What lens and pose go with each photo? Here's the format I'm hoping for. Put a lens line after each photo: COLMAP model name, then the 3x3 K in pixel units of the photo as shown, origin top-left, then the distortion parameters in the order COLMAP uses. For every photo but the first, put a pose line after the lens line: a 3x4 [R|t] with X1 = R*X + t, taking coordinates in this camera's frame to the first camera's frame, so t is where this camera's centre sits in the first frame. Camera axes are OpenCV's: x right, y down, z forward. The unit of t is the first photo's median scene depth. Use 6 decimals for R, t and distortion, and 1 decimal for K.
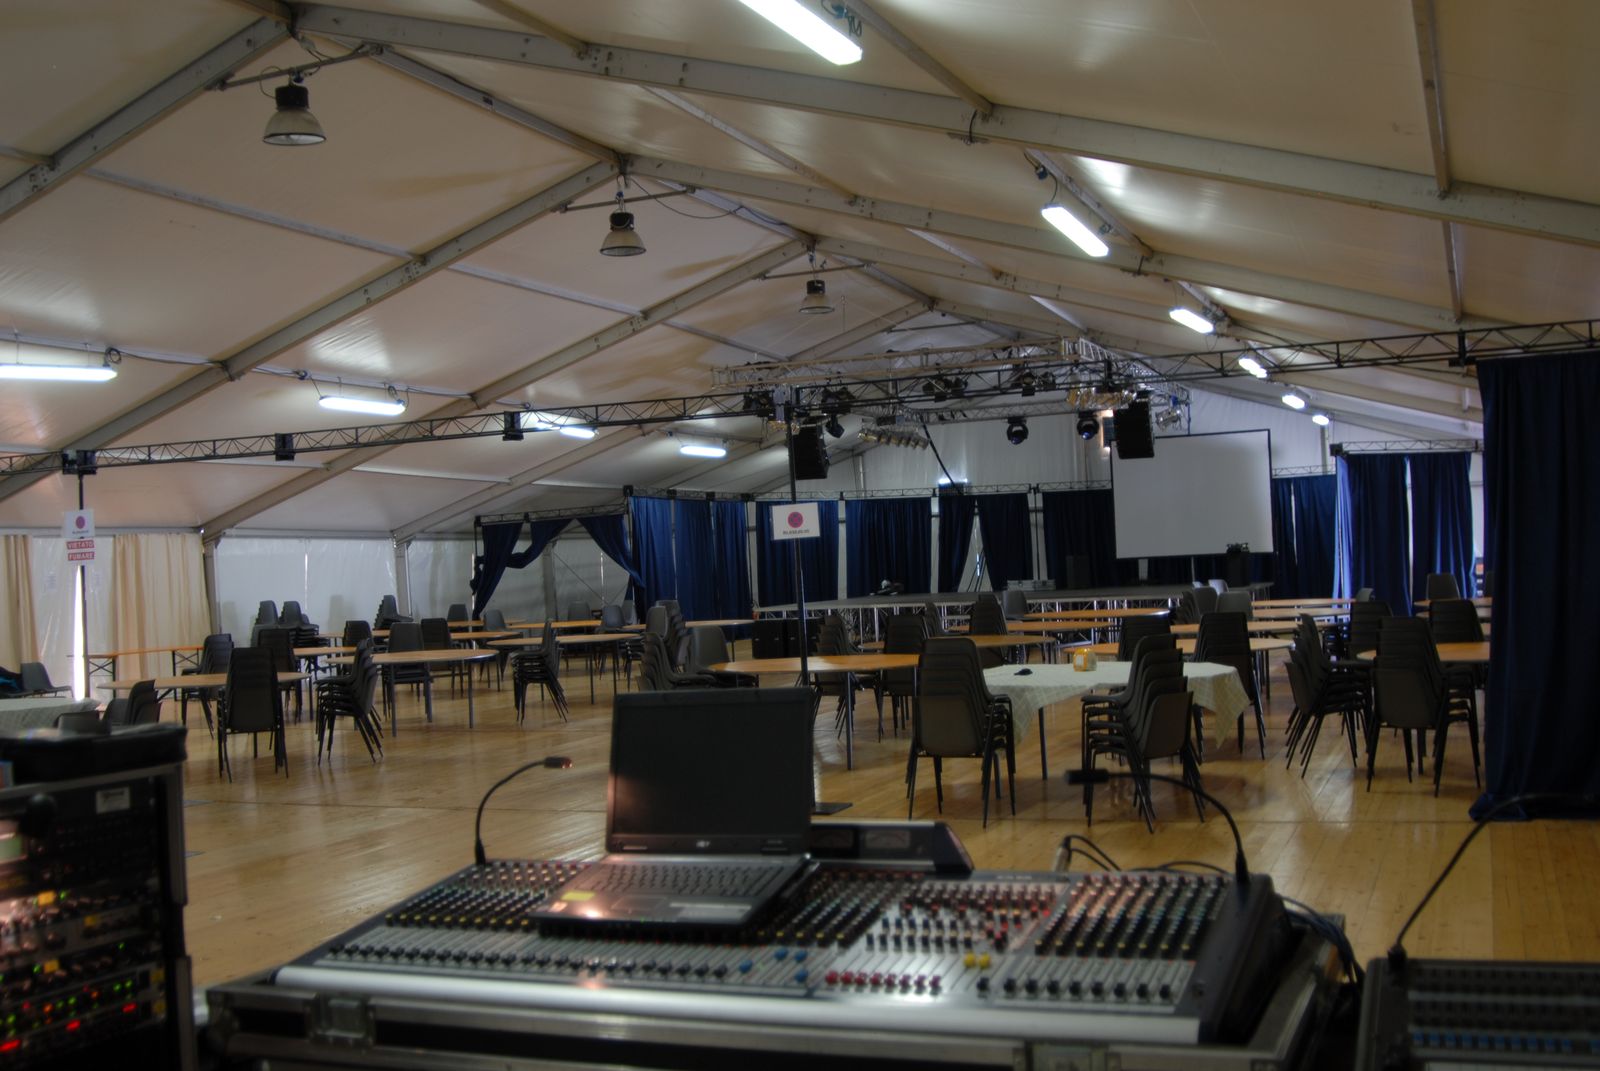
lens RADIAL K [[1697.2, 0, 799.0], [0, 1697.2, 536.6], [0, 0, 1]] dist [-0.062031, 0.000000]
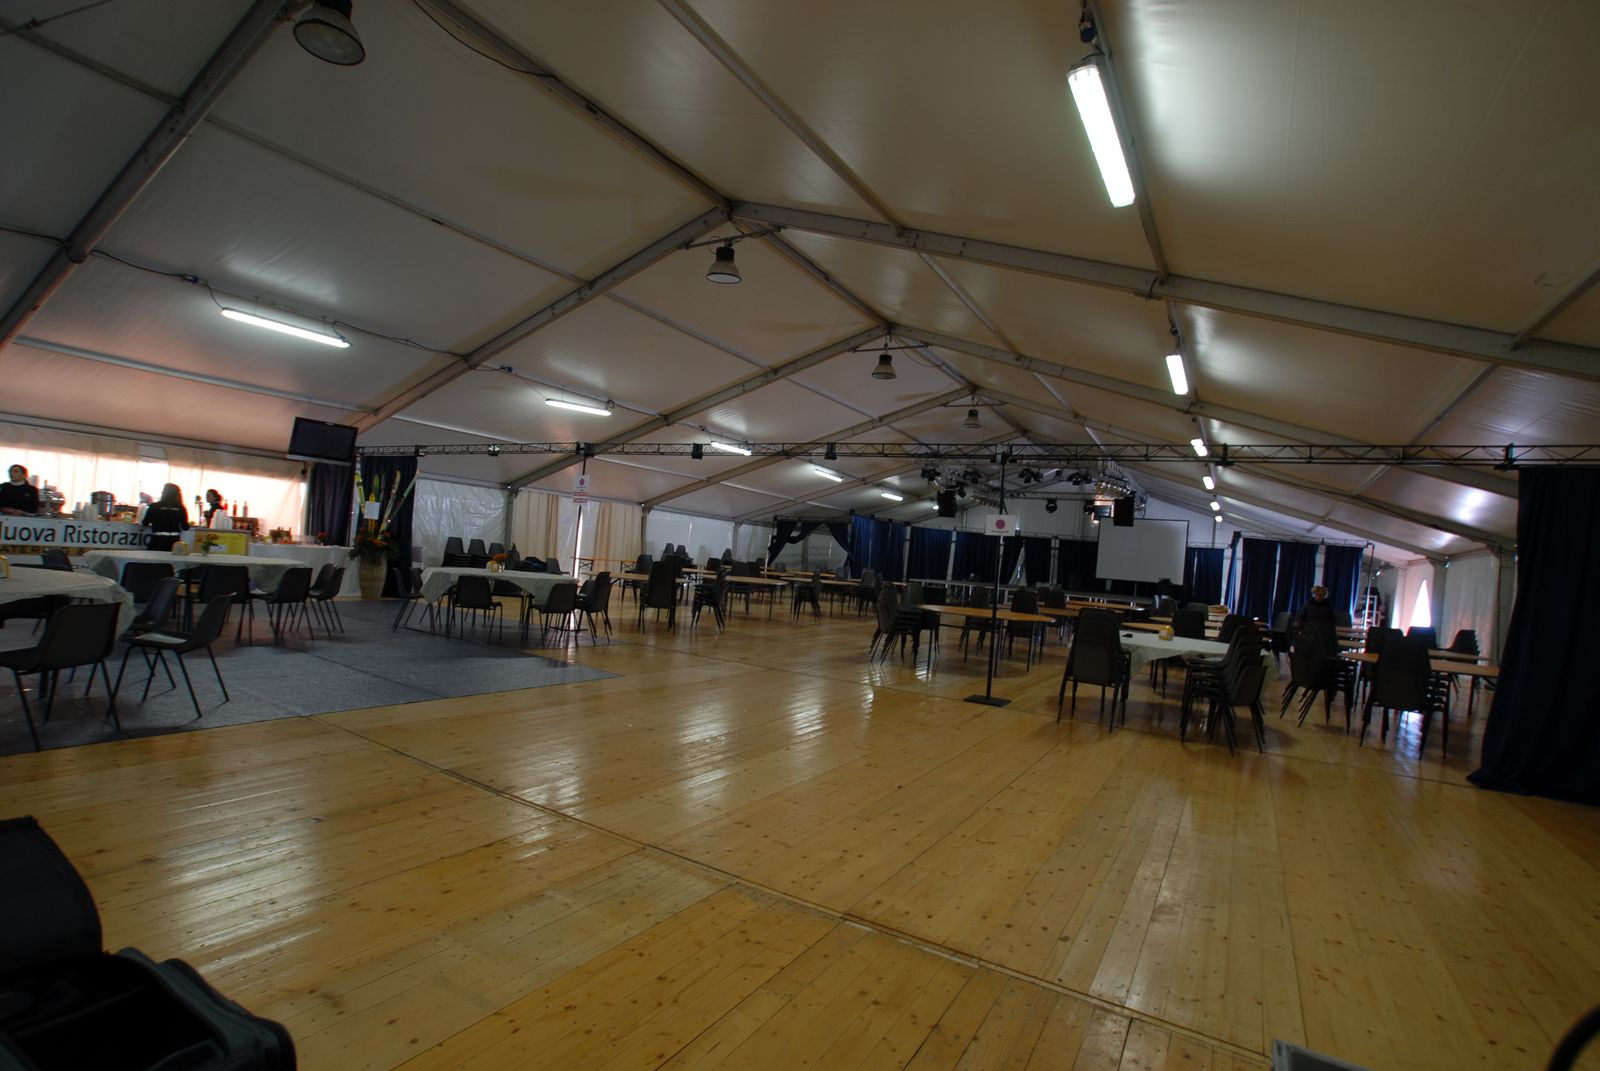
lens RADIAL K [[784.0, 0, 811.0], [0, 784.0, 548.1], [0, 0, 1]] dist [-0.034215, 0.000259]
pose [[0.984449, 0.126103, -0.122302, -0.043955], [-0.125467, 0.992014, 0.012921, 0.013328], [0.122955, 0.002625, 0.992409, 0.118217]]
